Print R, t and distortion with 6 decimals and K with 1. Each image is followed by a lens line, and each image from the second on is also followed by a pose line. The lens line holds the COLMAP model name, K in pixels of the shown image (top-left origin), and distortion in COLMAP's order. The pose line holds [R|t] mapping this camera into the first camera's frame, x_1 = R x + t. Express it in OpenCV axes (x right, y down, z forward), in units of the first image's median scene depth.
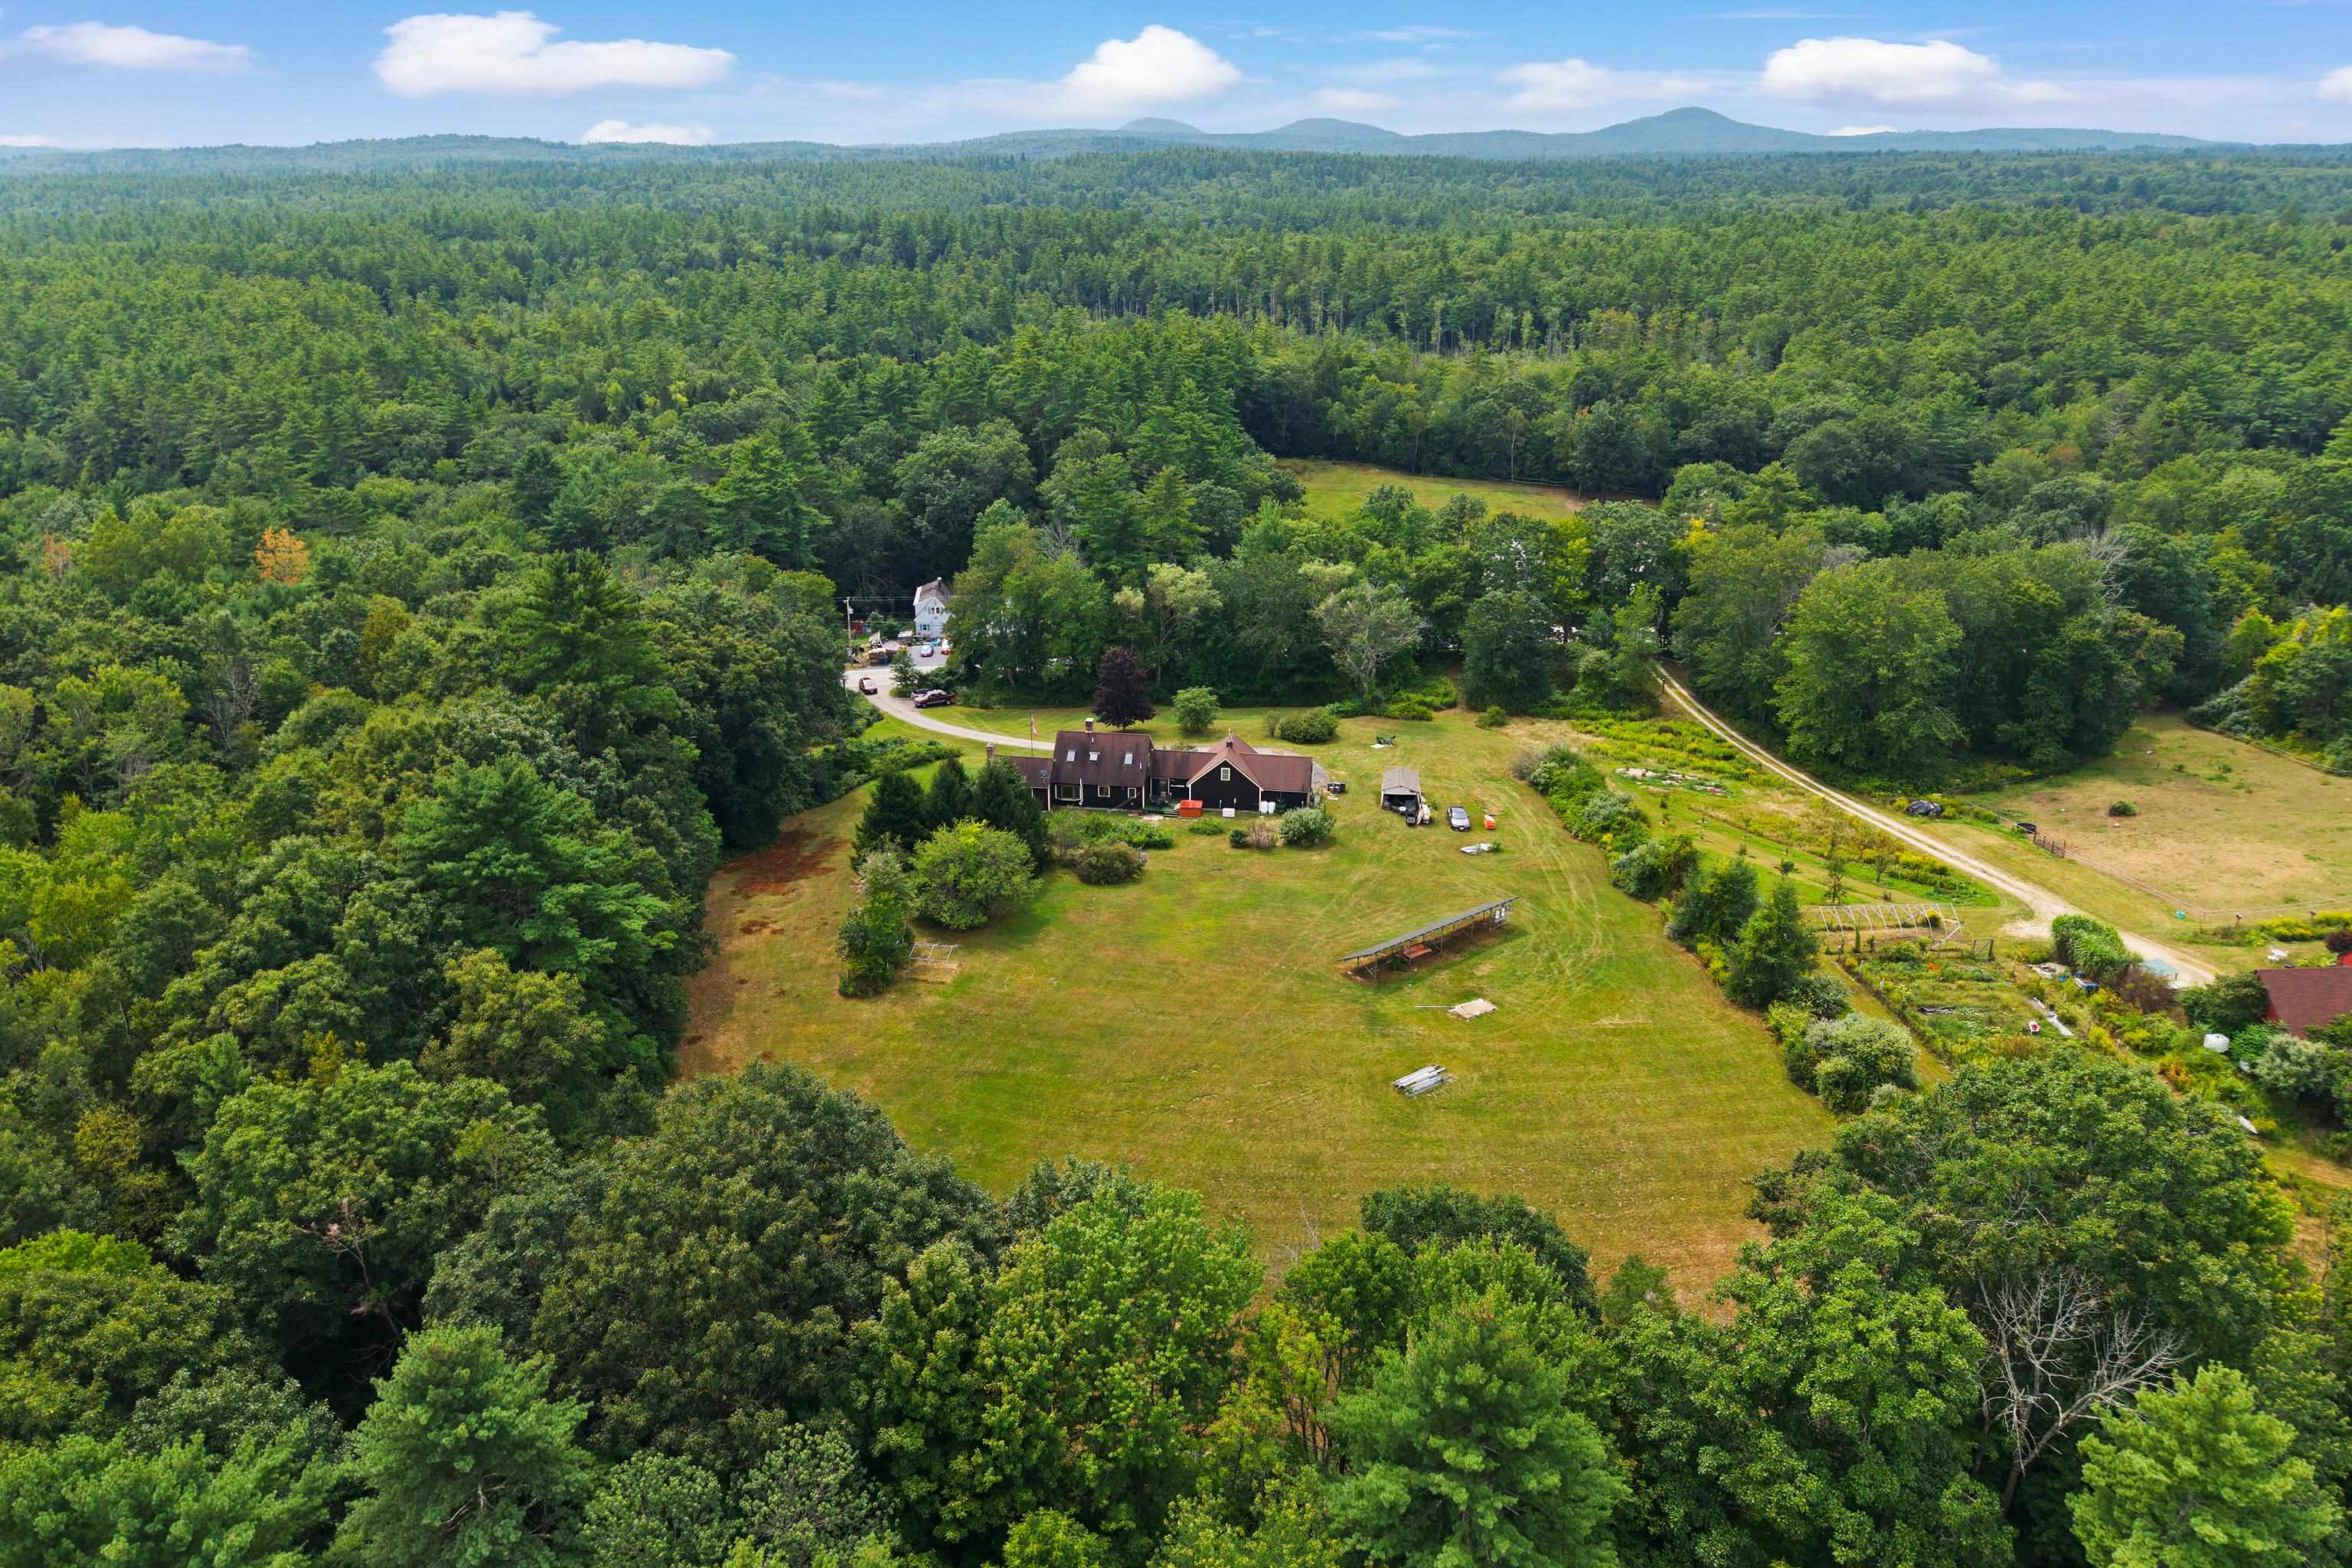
lens RADIAL K [[1549.2, 0, 1176.3], [0, 1549.2, 731.3], [0, 0, 1]] dist [0.071788, -0.119100]
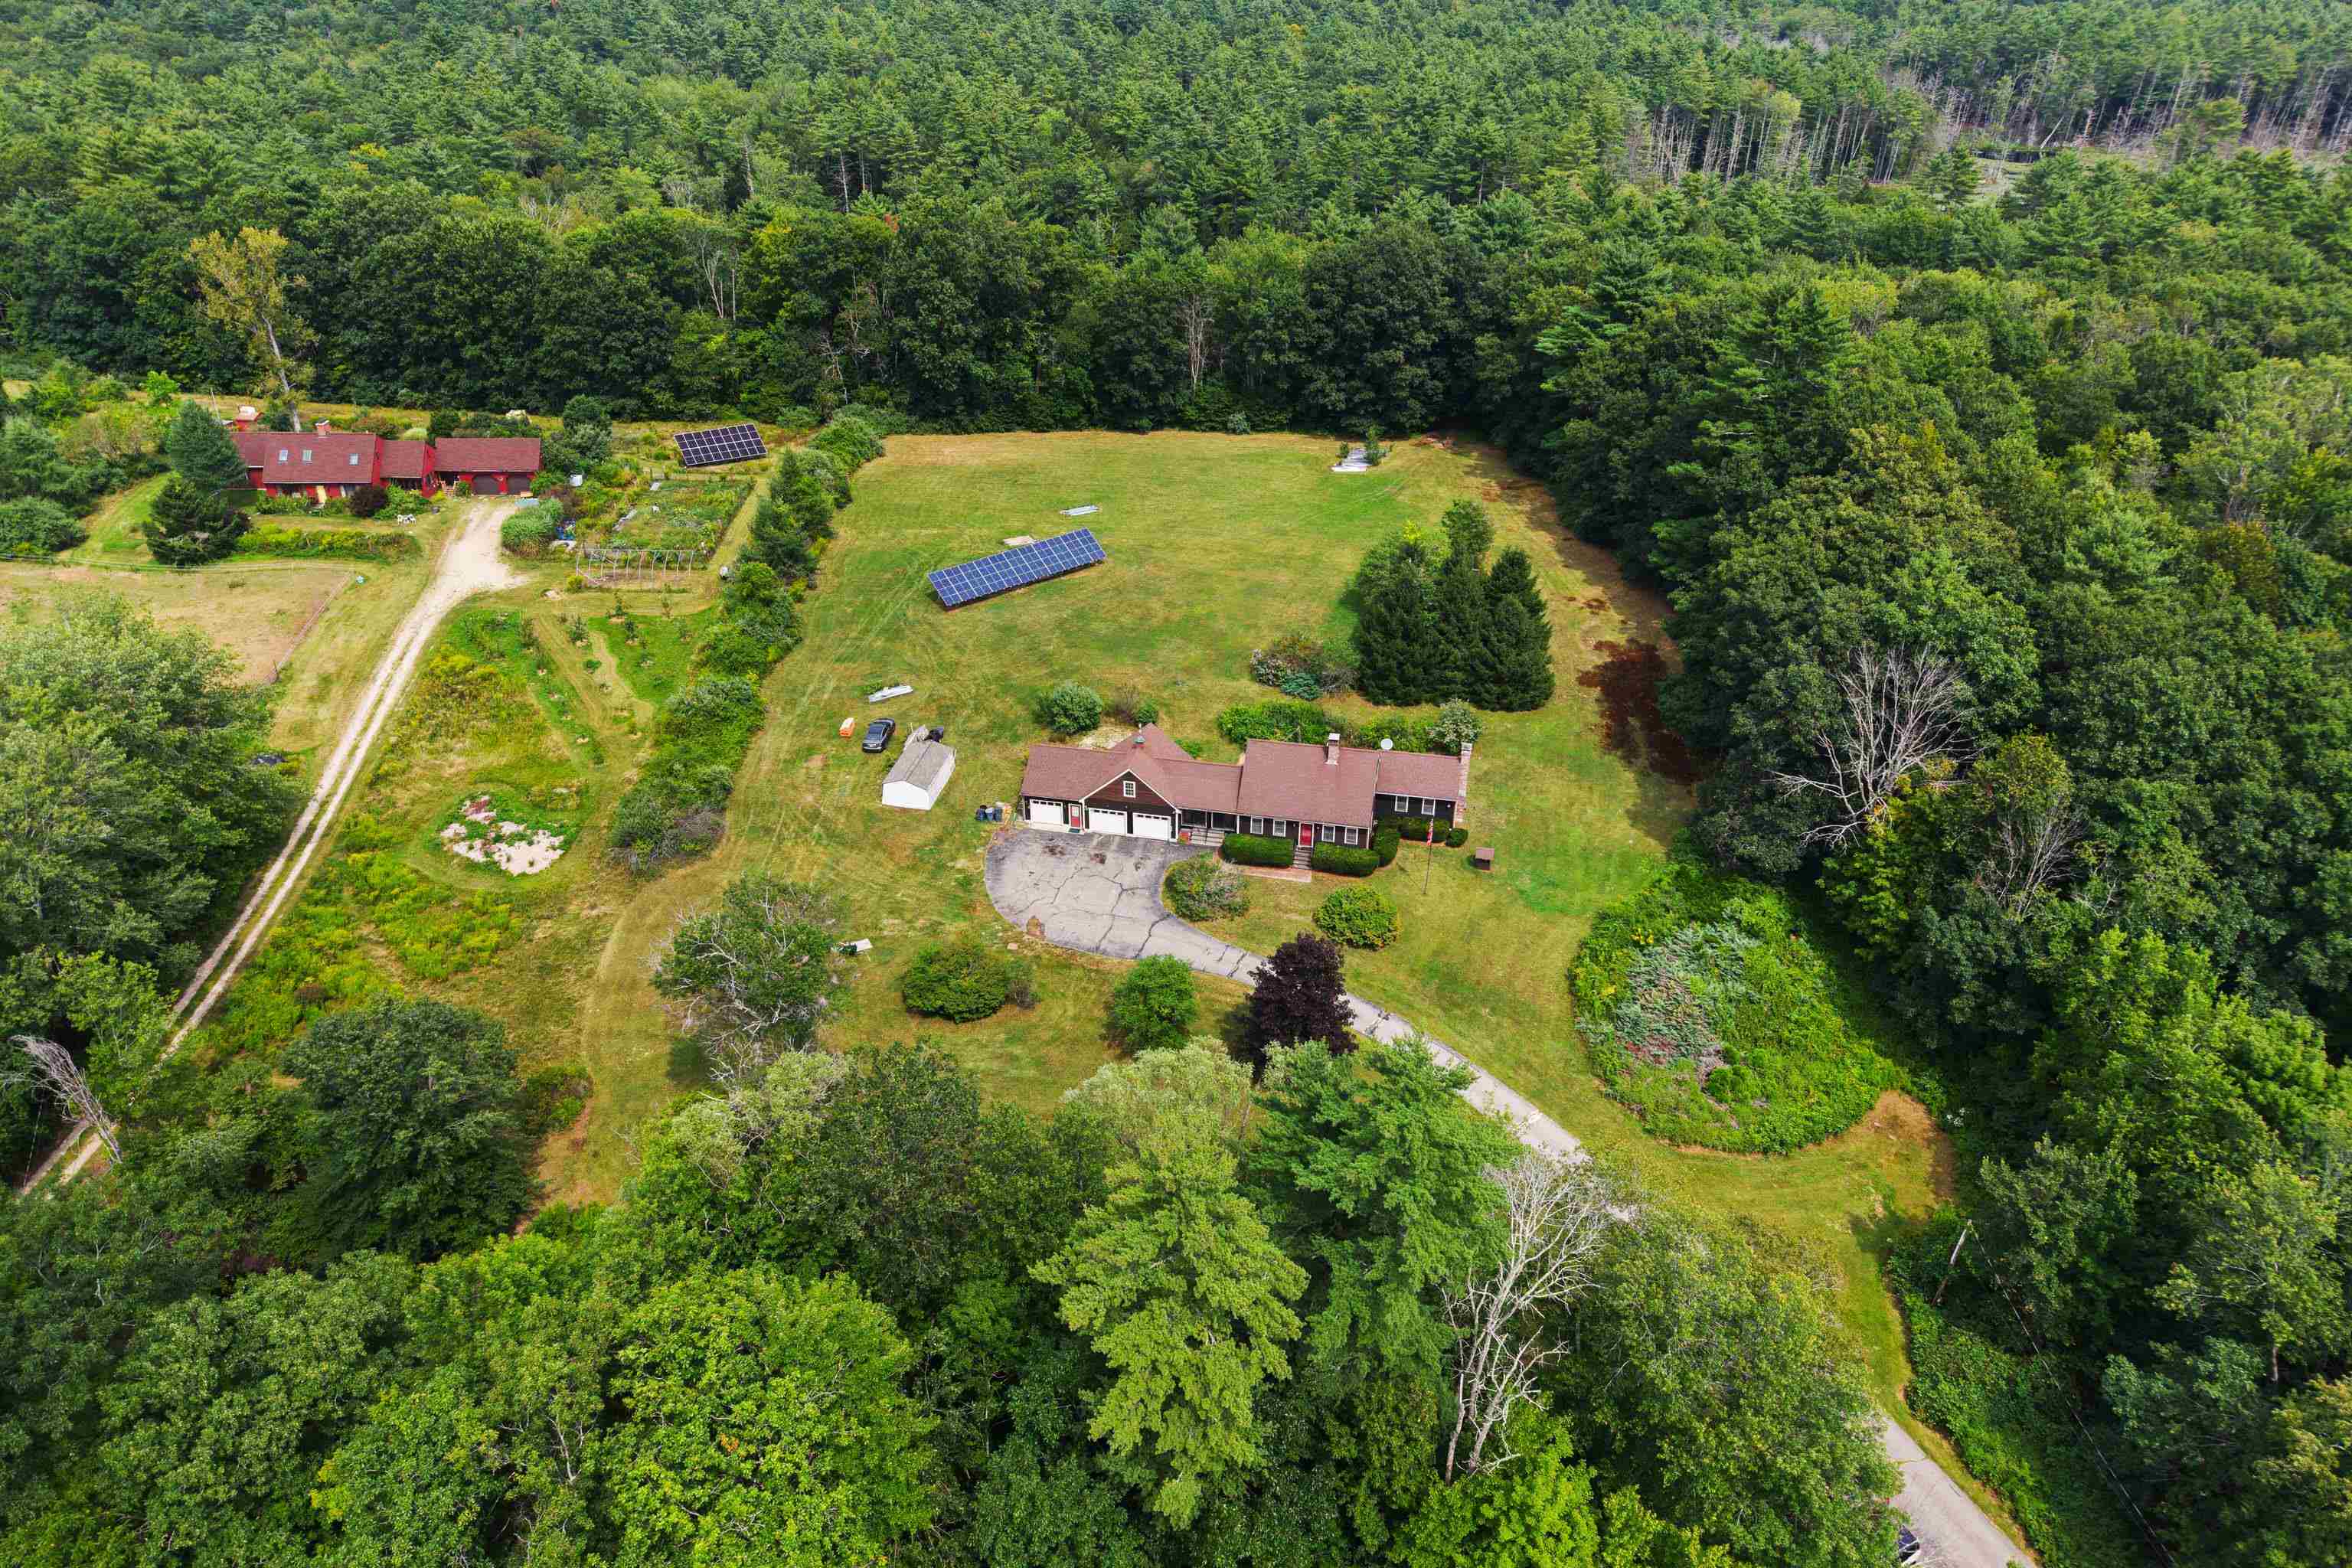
lens RADIAL K [[1578.5, 0, 1176.0], [0, 1578.5, 784.0], [0, 0, 1]] dist [0.047273, -0.069837]
pose [[-0.997630, -0.038067, 0.057324, -0.028863], [0.019809, 0.638909, 0.769027, -0.602162], [-0.065899, 0.768340, -0.636641, 1.620081]]
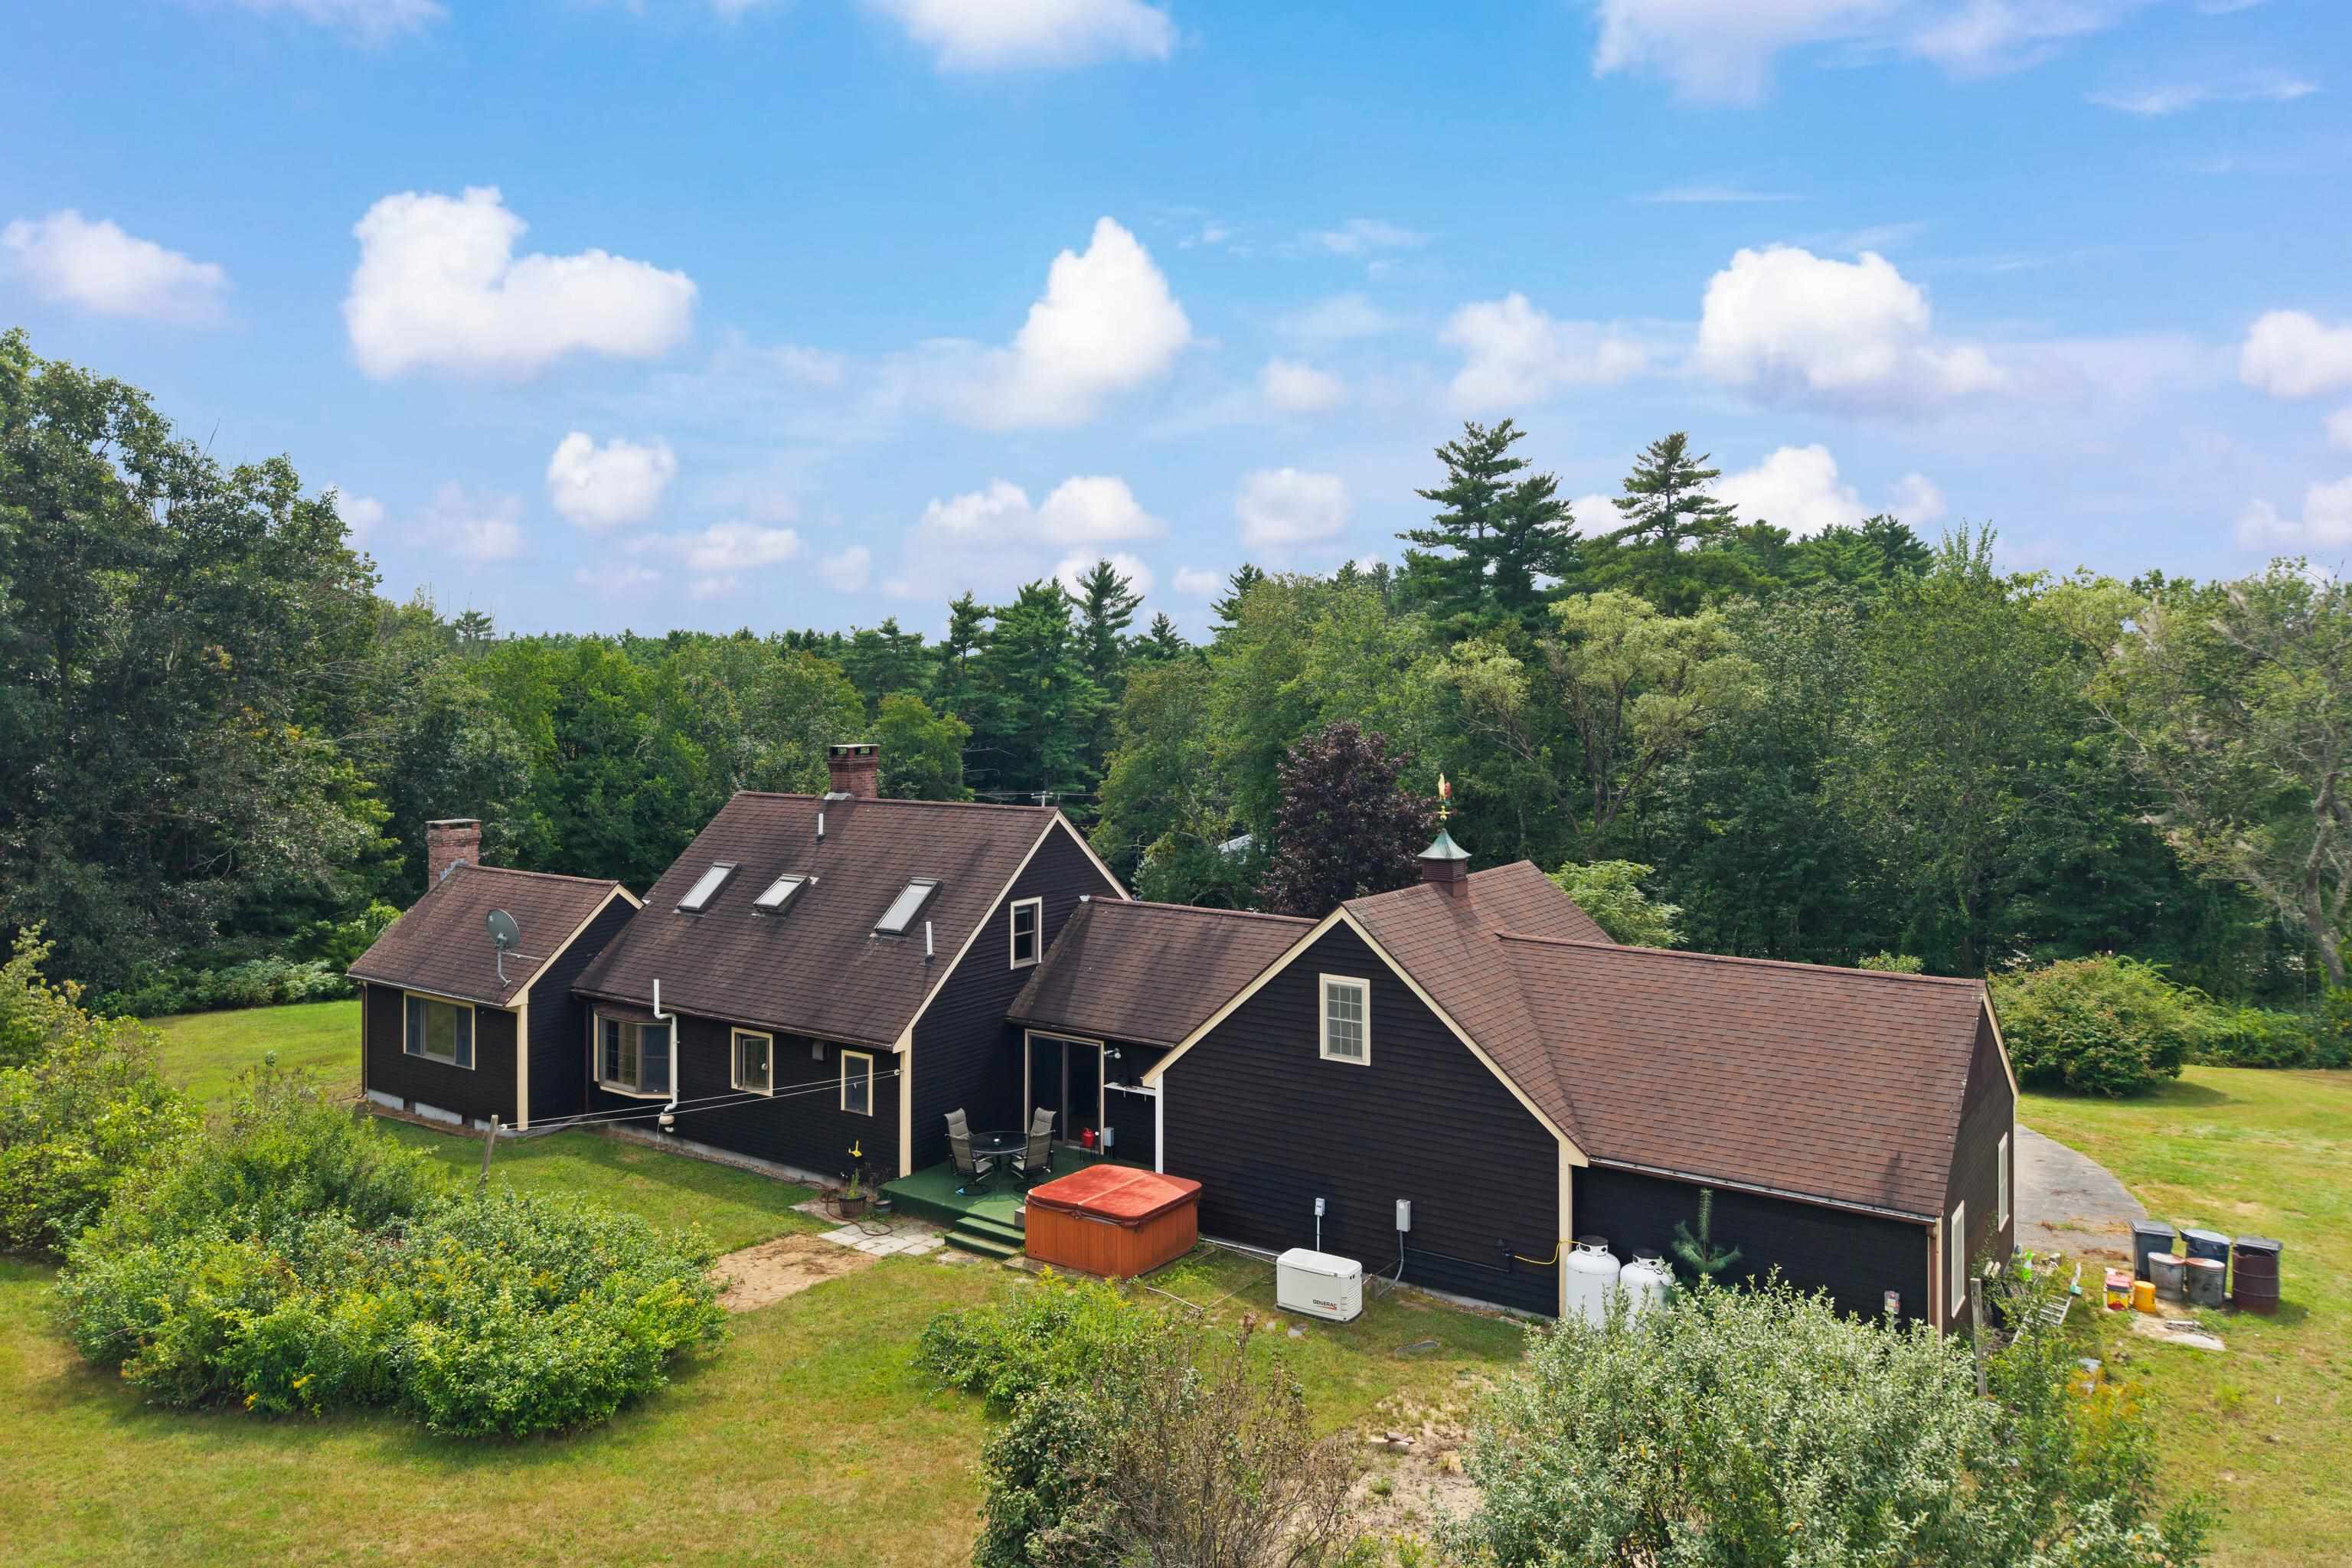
lens RADIAL K [[1580.8, 0, 1178.1], [0, 1580.8, 749.7], [0, 0, 1]] dist [0.039693, -0.049567]
pose [[0.892287, 0.017731, -0.451121, 0.094120], [-0.156302, 0.949567, -0.271832, 0.051434], [0.423550, 0.313063, 0.850057, 0.915230]]
